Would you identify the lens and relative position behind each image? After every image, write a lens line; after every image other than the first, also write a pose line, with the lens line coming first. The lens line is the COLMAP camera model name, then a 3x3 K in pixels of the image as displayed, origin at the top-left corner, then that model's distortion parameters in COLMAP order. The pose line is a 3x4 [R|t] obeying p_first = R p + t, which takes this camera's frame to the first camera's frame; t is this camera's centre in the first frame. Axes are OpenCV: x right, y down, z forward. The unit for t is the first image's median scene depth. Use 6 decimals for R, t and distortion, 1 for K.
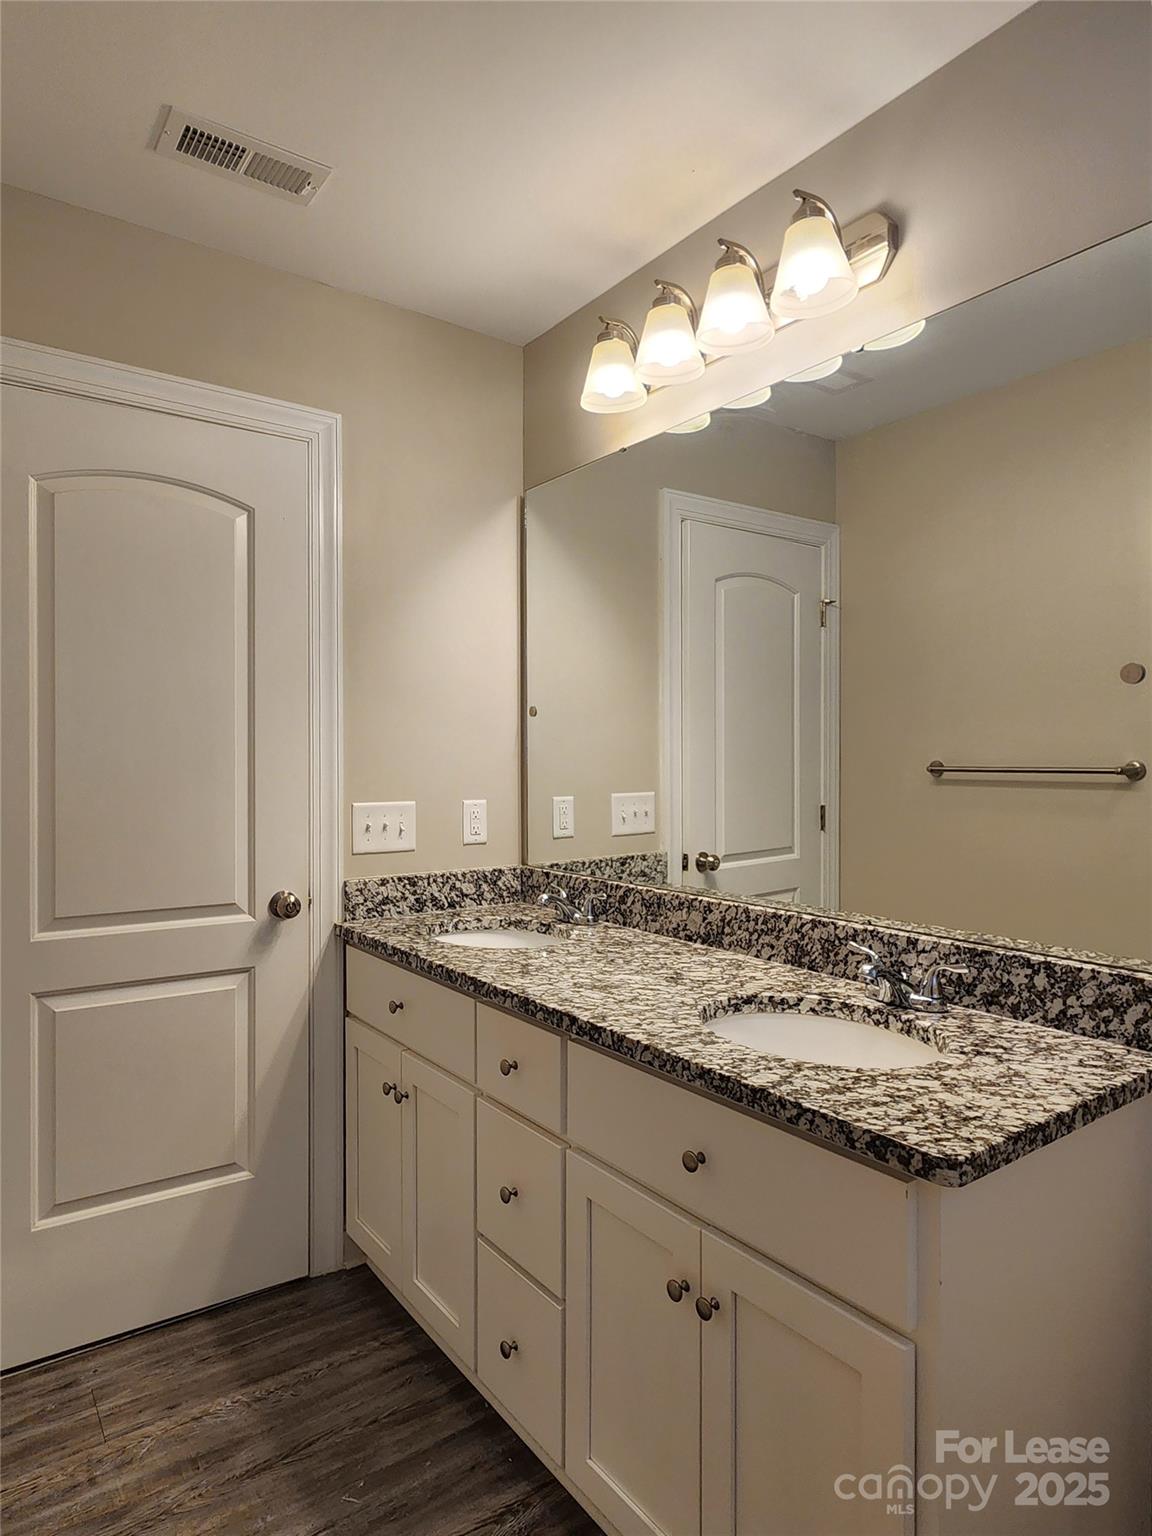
lens RADIAL K [[906.3, 0, 569.7], [0, 906.3, 768.8], [0, 0, 1]] dist [-0.000758, 0.001043]
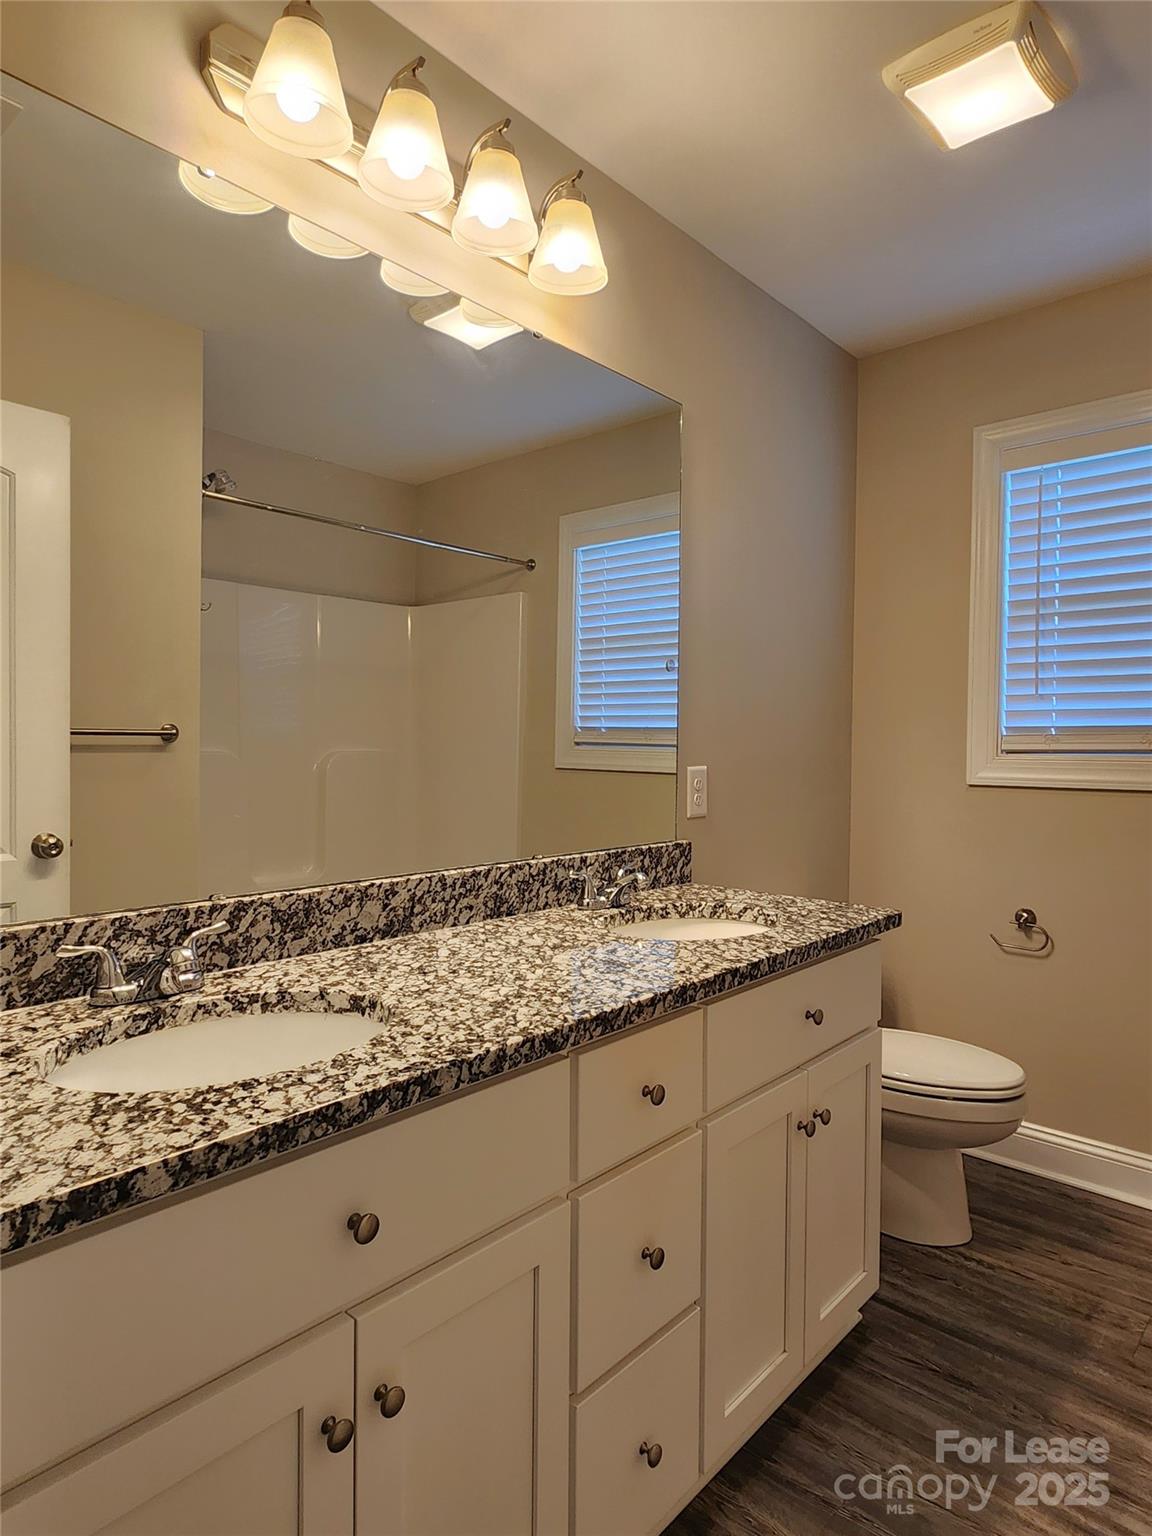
lens RADIAL K [[906.3, 0, 569.8], [0, 906.3, 770.5], [0, 0, 1]] dist [-0.000758, 0.001043]
pose [[-0.212982, -0.025302, 0.976728, -0.699017], [0.005931, 0.999613, 0.027188, 0.028485], [-0.977038, 0.011584, -0.212750, 1.077542]]
